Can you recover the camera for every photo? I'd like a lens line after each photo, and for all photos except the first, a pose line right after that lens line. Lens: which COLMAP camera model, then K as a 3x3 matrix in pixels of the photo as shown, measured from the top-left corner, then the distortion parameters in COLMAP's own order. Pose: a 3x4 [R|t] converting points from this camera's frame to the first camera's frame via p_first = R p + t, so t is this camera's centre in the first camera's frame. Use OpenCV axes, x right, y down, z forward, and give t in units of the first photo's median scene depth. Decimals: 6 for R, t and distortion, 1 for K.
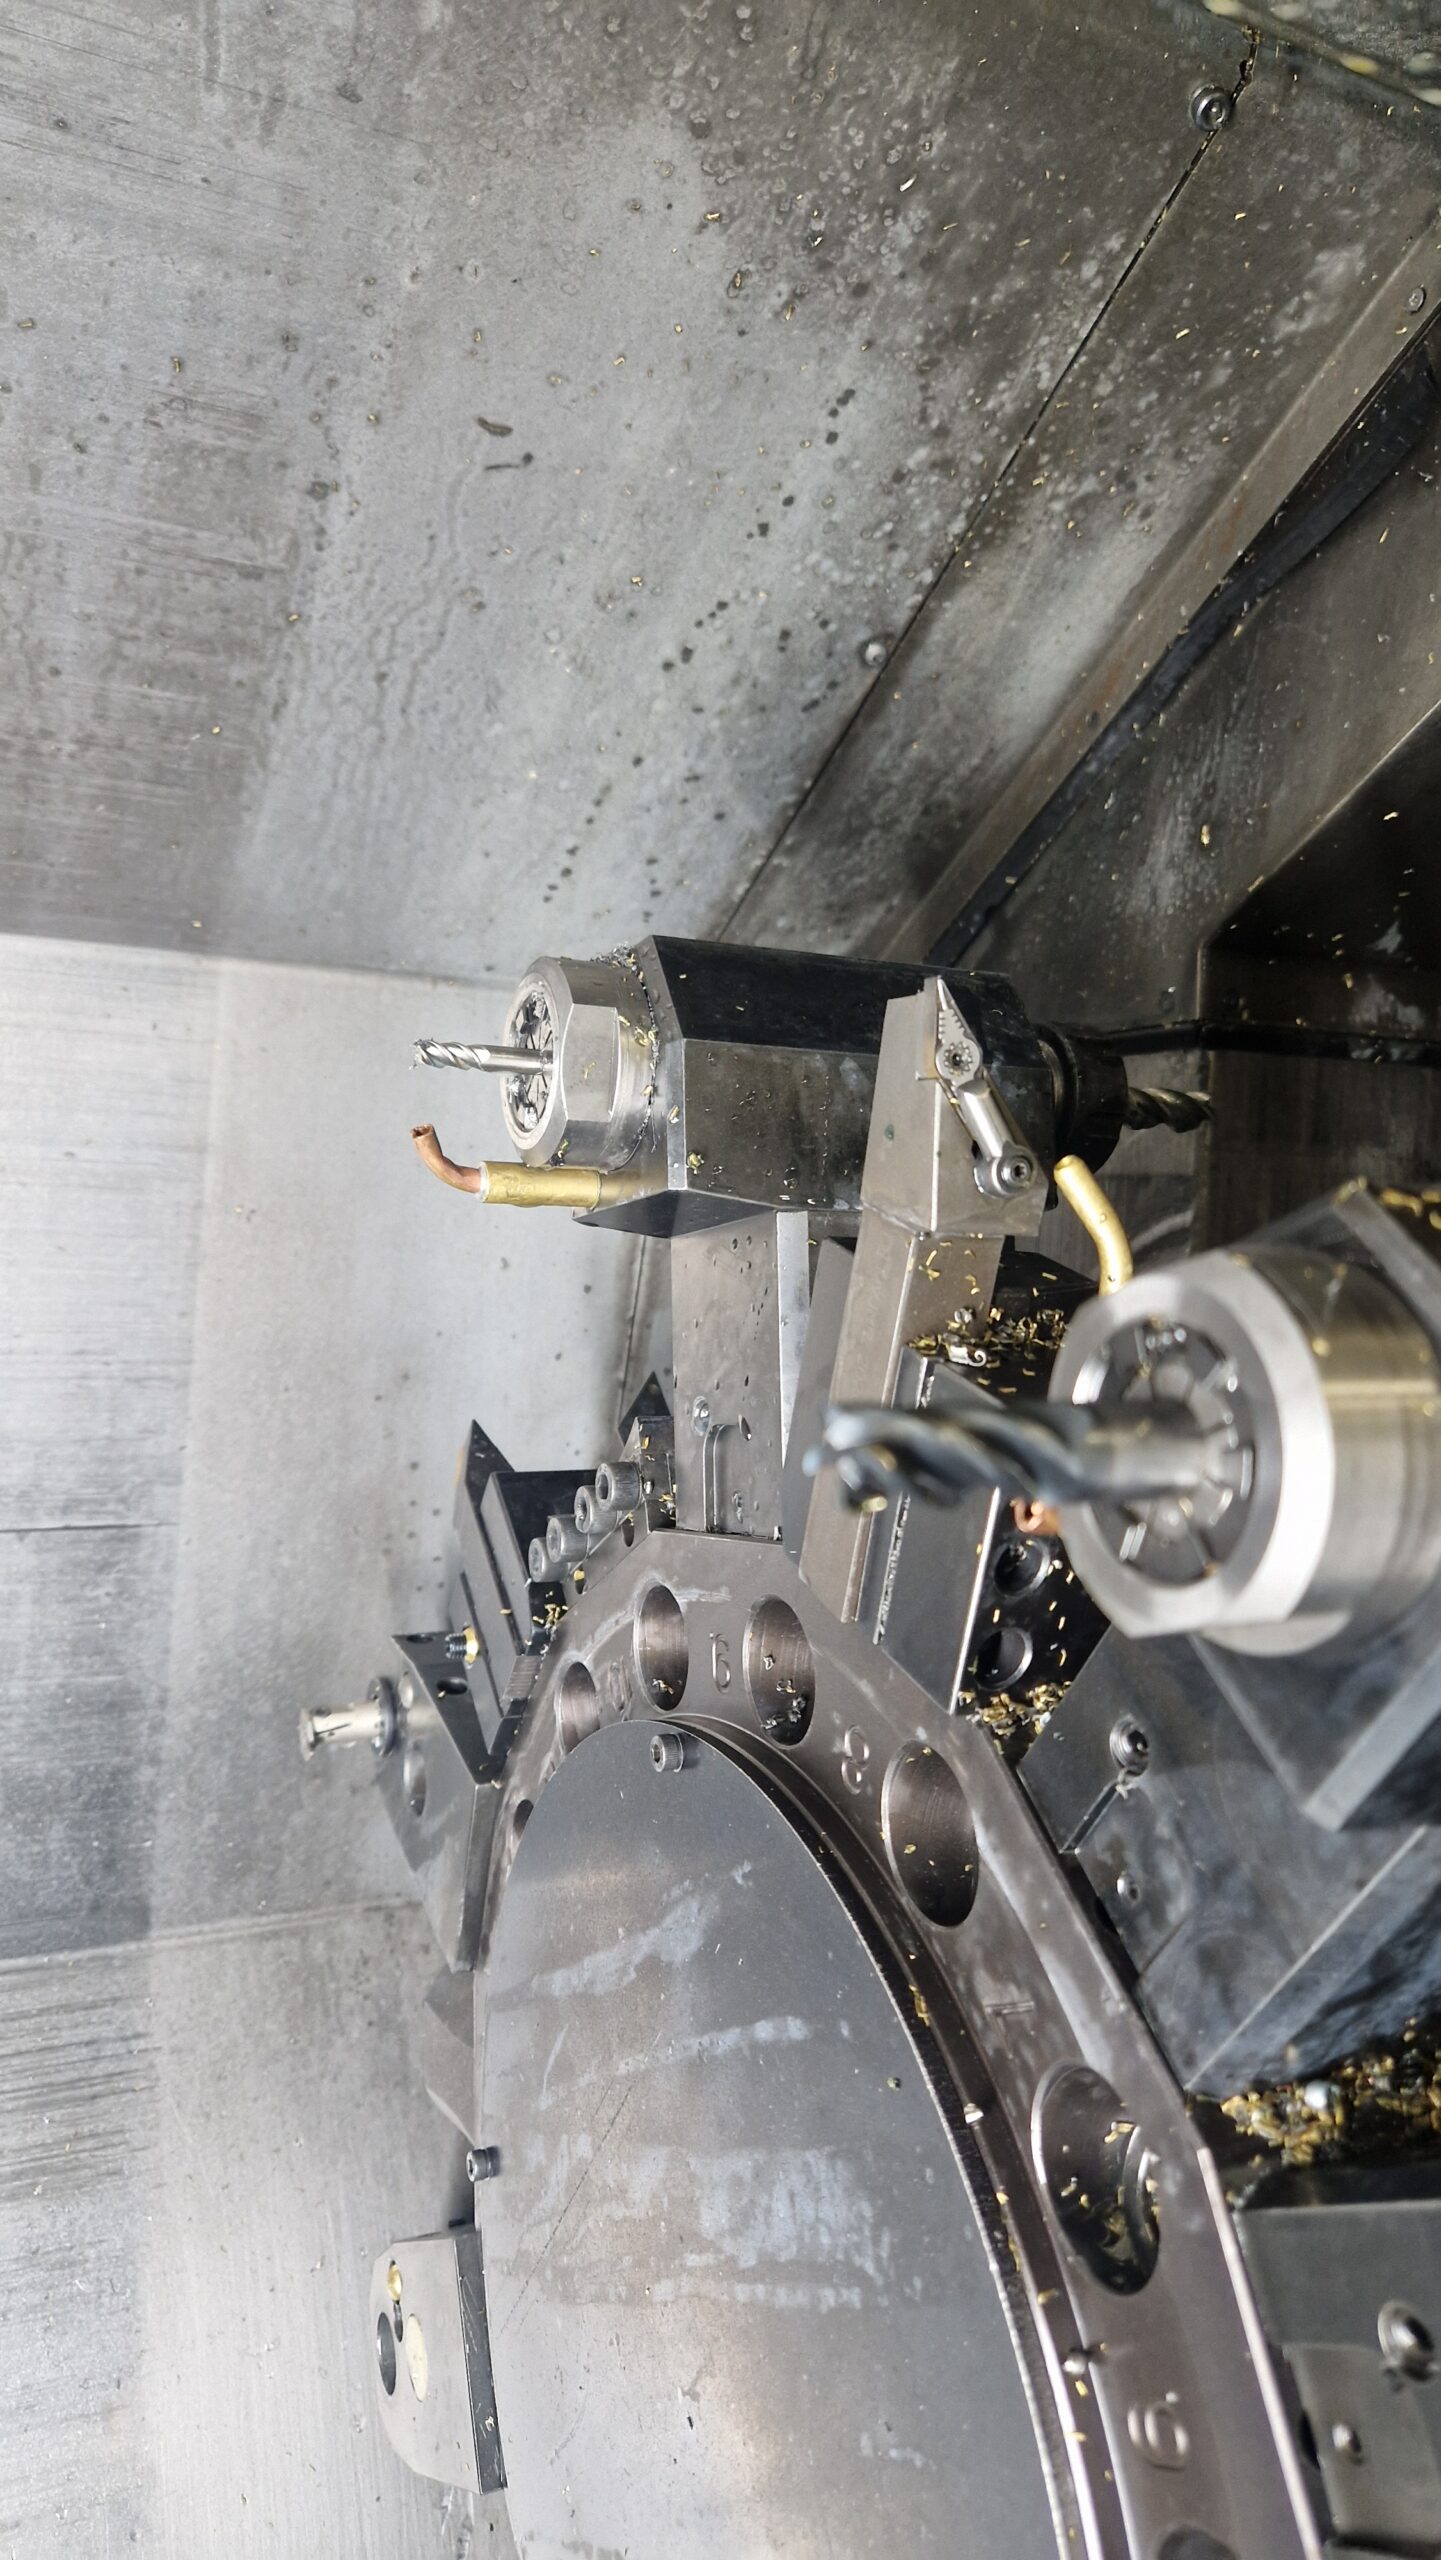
lens RADIAL K [[1703.7, 0, 720.5], [0, 1703.7, 1280.0], [0, 0, 1]] dist [0.059563, -0.070253]
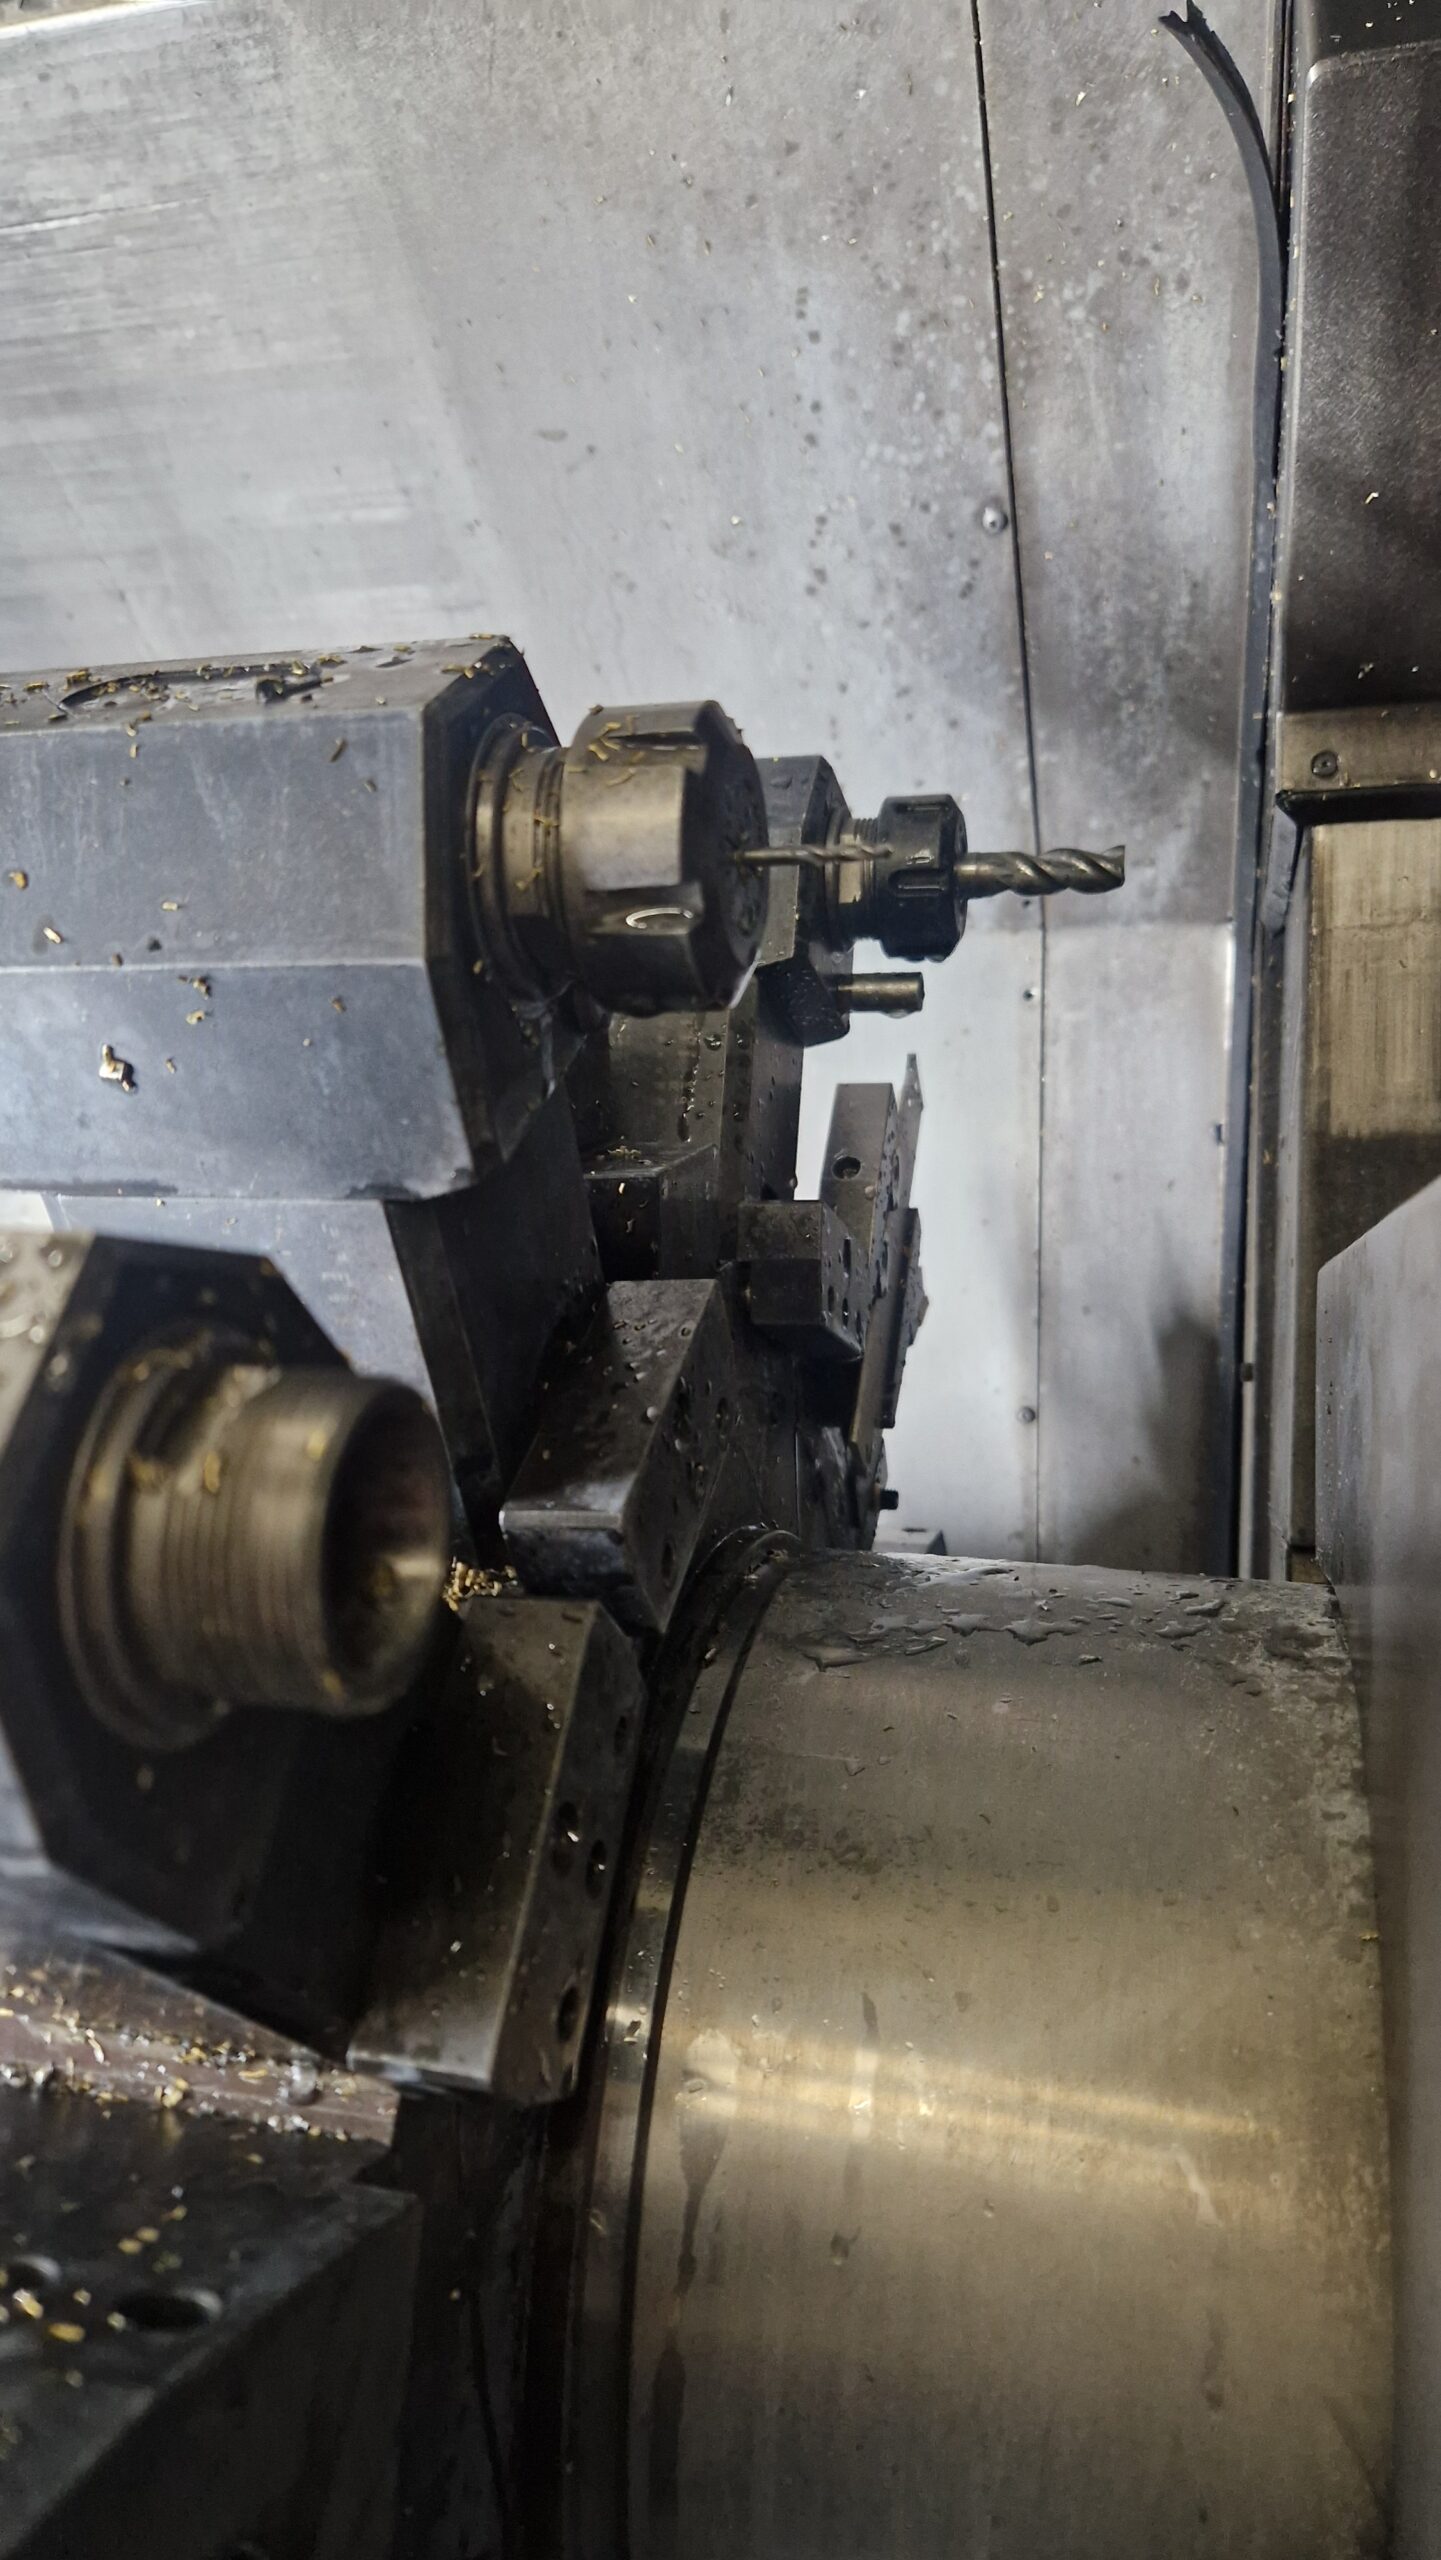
lens RADIAL K [[1724.5, 0, 720.5], [0, 1724.5, 1280.0], [0, 0, 1]] dist [0.046905, -0.066128]
pose [[0.749730, -0.035170, -0.660808, 0.747972], [-0.038490, 0.994578, -0.096604, 0.224574], [0.660623, 0.097862, 0.744312, 0.196400]]
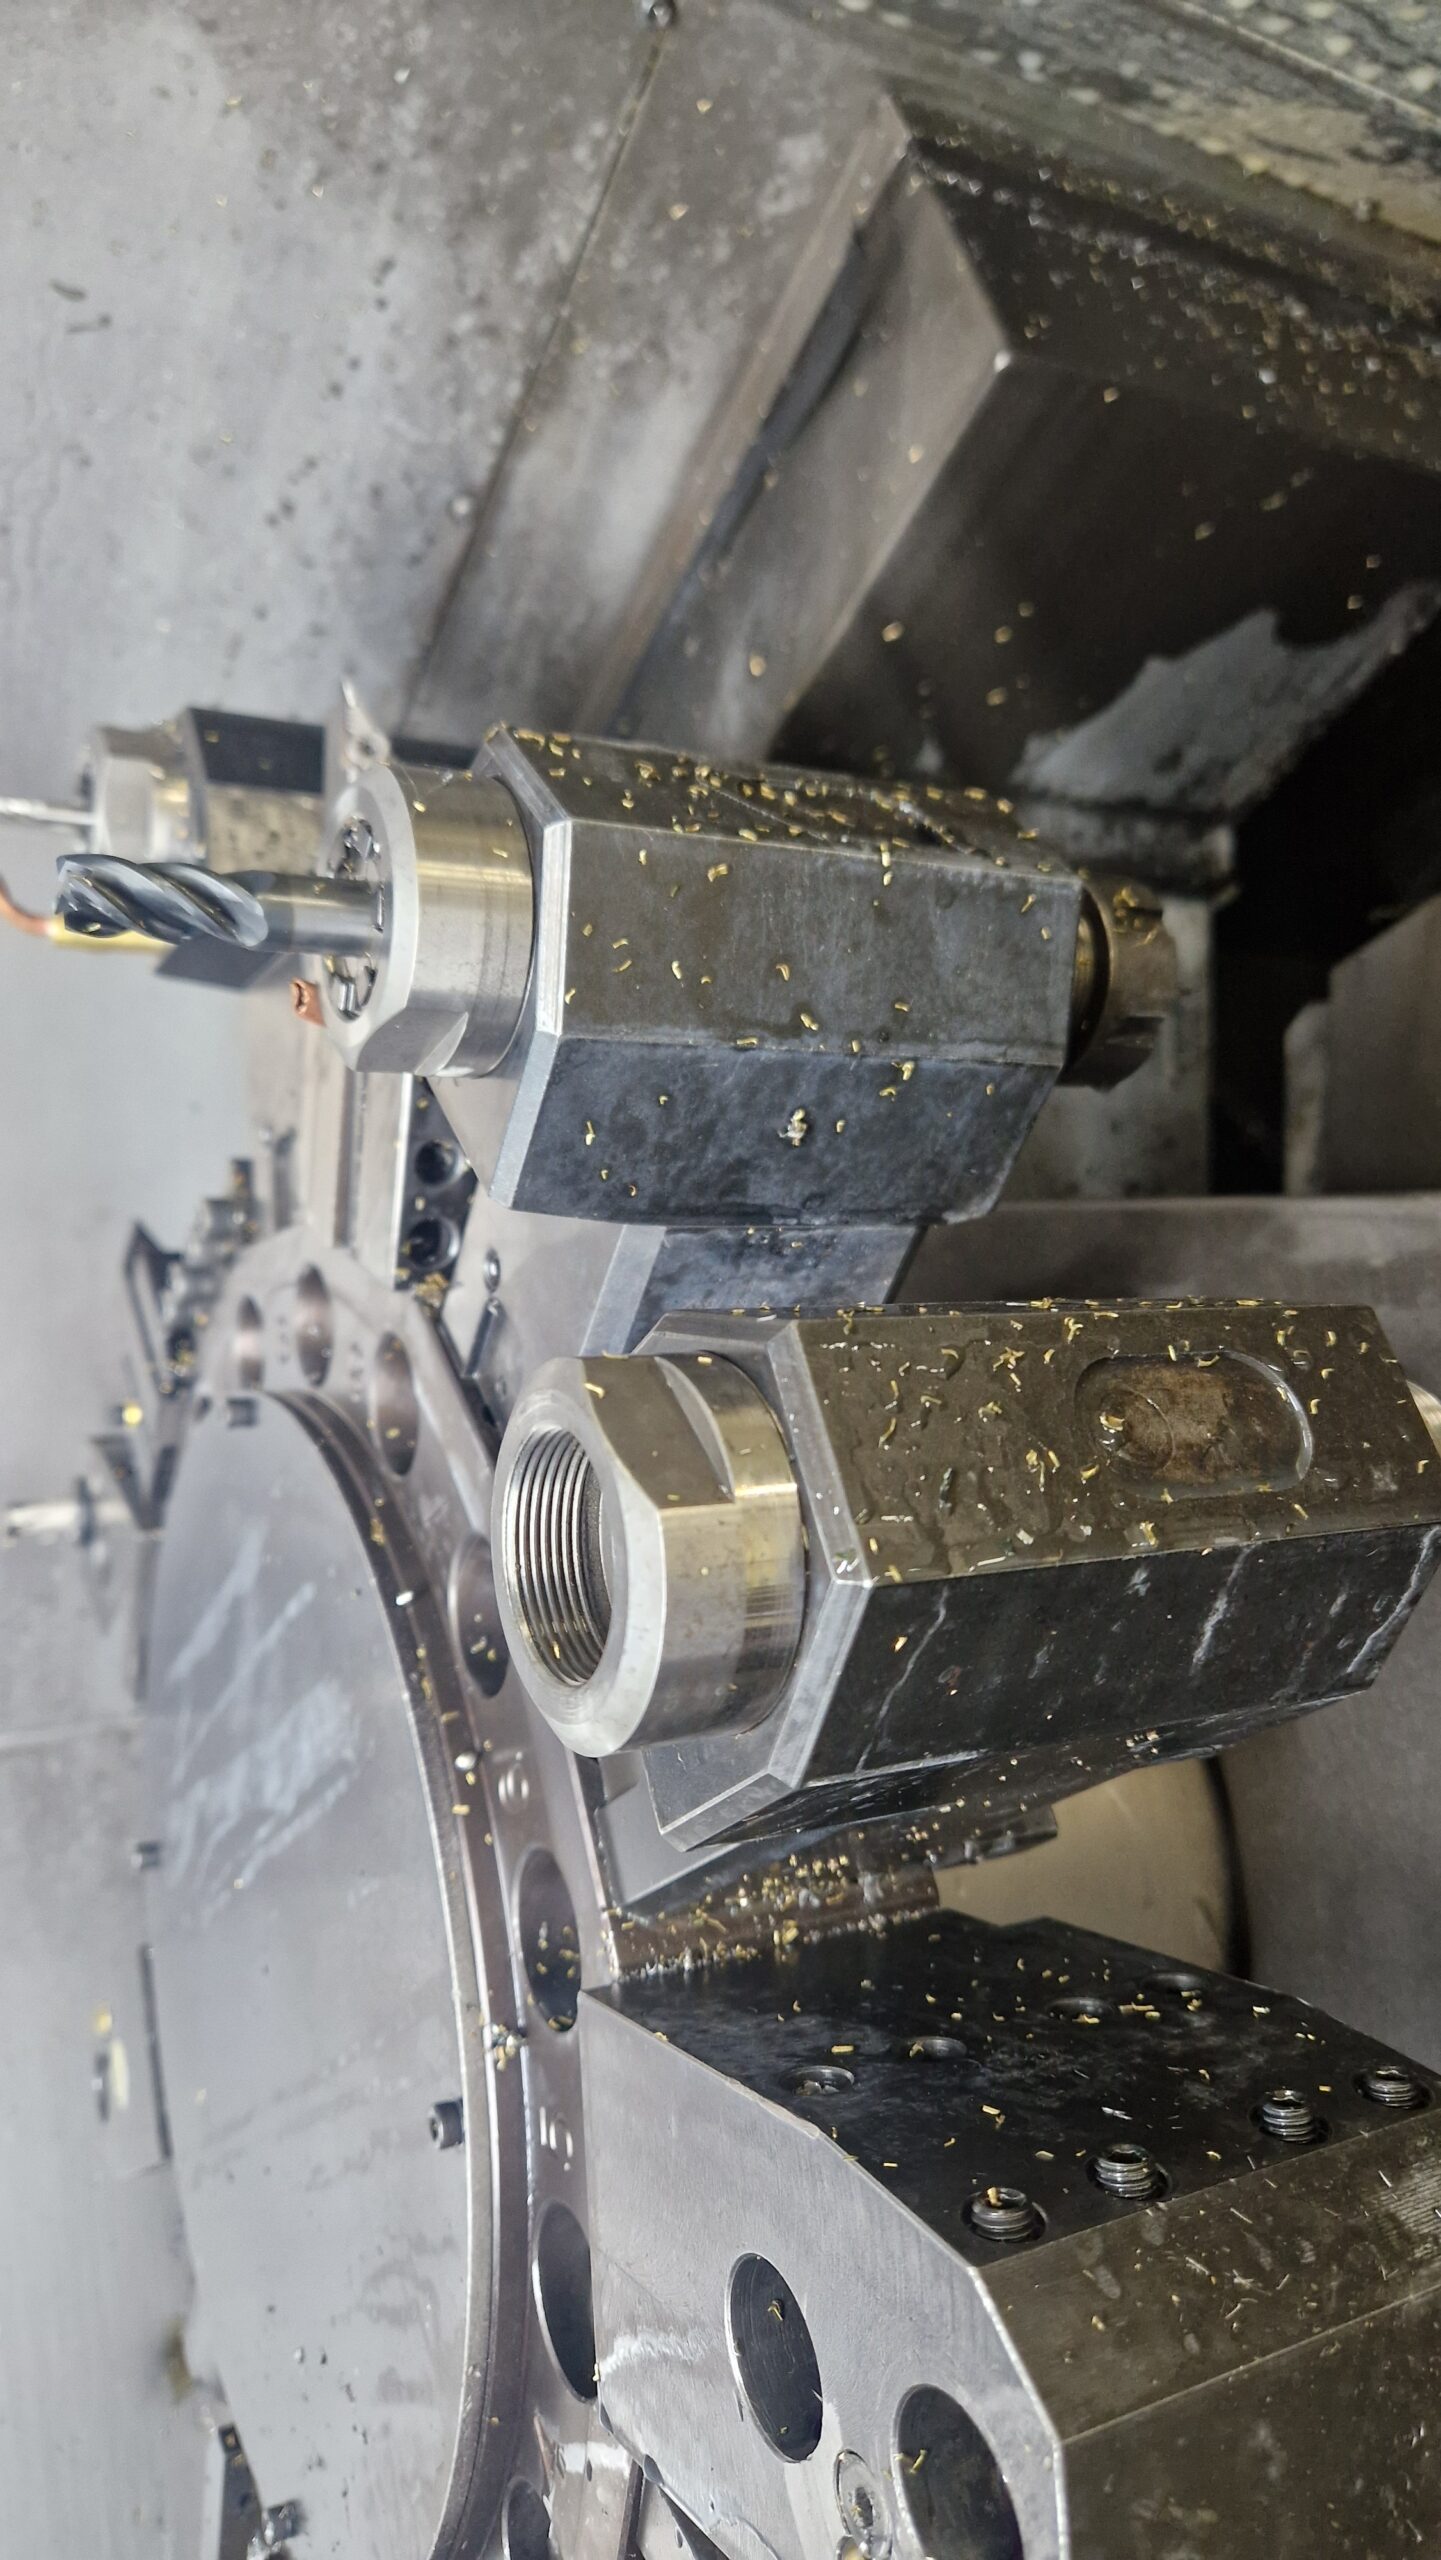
lens RADIAL K [[1724.5, 0, 720.5], [0, 1724.5, 1280.0], [0, 0, 1]] dist [0.046905, -0.066128]
pose [[0.997151, -0.039073, 0.064516, 0.193046], [0.039328, 0.999223, -0.002685, 0.172396], [-0.064361, 0.005215, 0.997913, -0.164018]]
